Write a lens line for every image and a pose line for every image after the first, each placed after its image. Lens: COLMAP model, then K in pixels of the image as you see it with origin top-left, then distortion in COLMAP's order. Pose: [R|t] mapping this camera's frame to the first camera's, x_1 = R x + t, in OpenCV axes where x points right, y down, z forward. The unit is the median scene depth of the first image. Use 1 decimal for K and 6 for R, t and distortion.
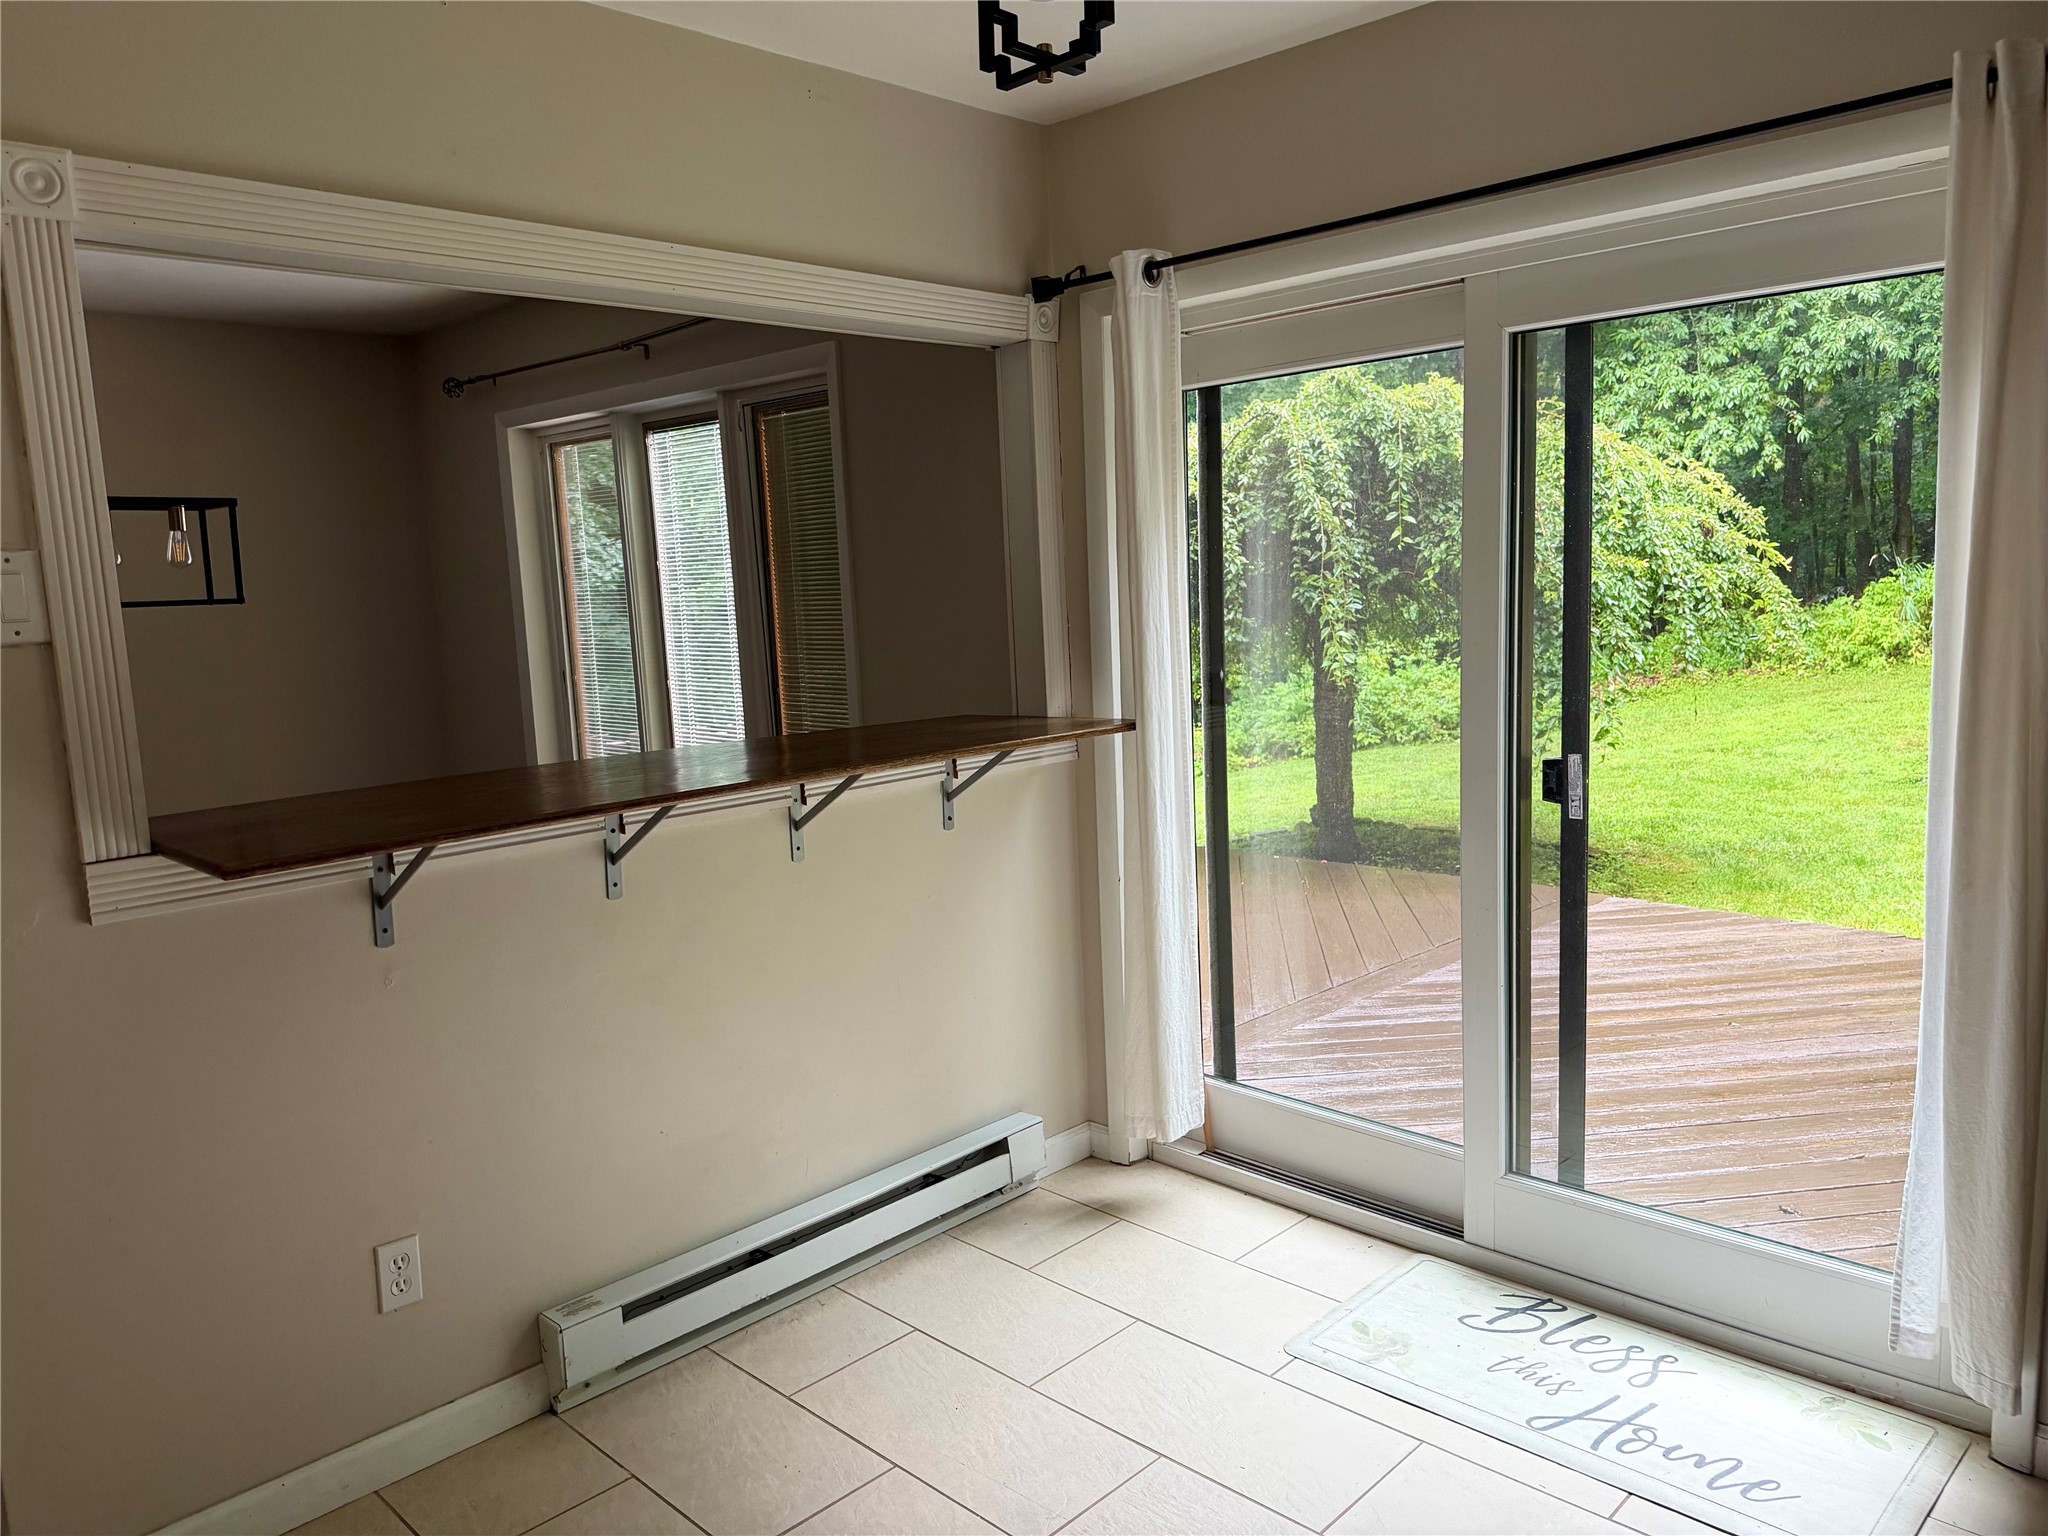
lens RADIAL K [[1454.1, 0, 1037.4], [0, 1454.1, 776.2], [0, 0, 1]] dist [0.028980, -0.039383]
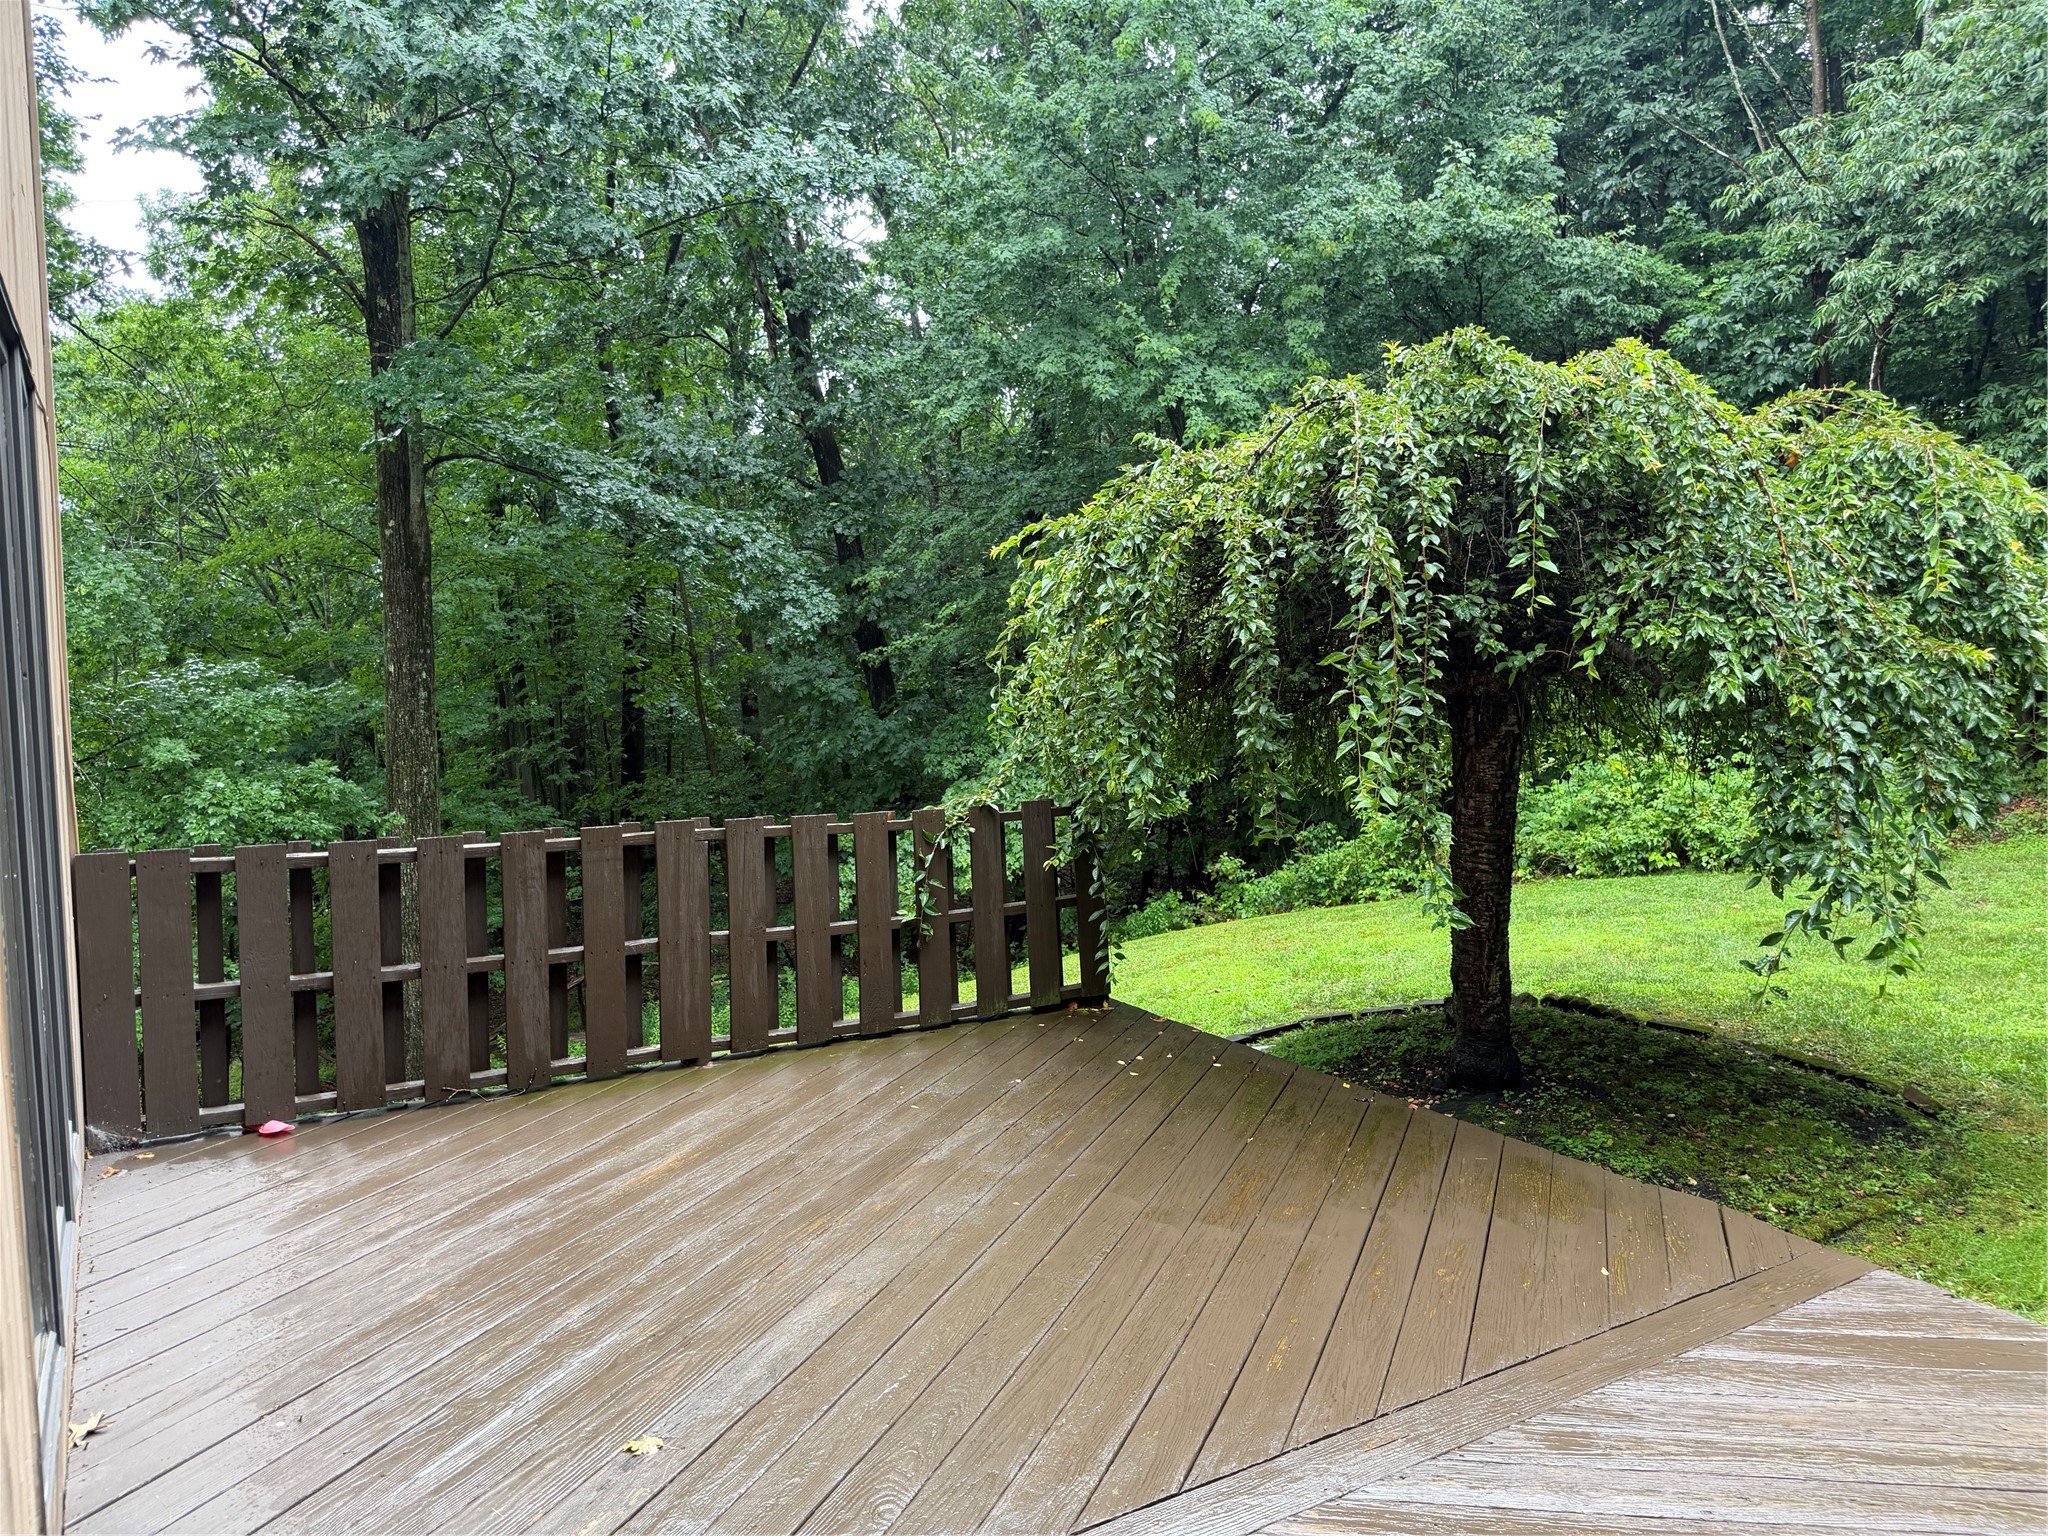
lens RADIAL K [[1454.1, 0, 1009.7], [0, 1454.1, 763.9], [0, 0, 1]] dist [0.028980, -0.039383]
pose [[0.968546, 0.057811, -0.242027, 0.180919], [-0.069895, 0.996685, -0.041639, -0.050747], [0.238818, 0.057246, 0.969376, 0.346339]]
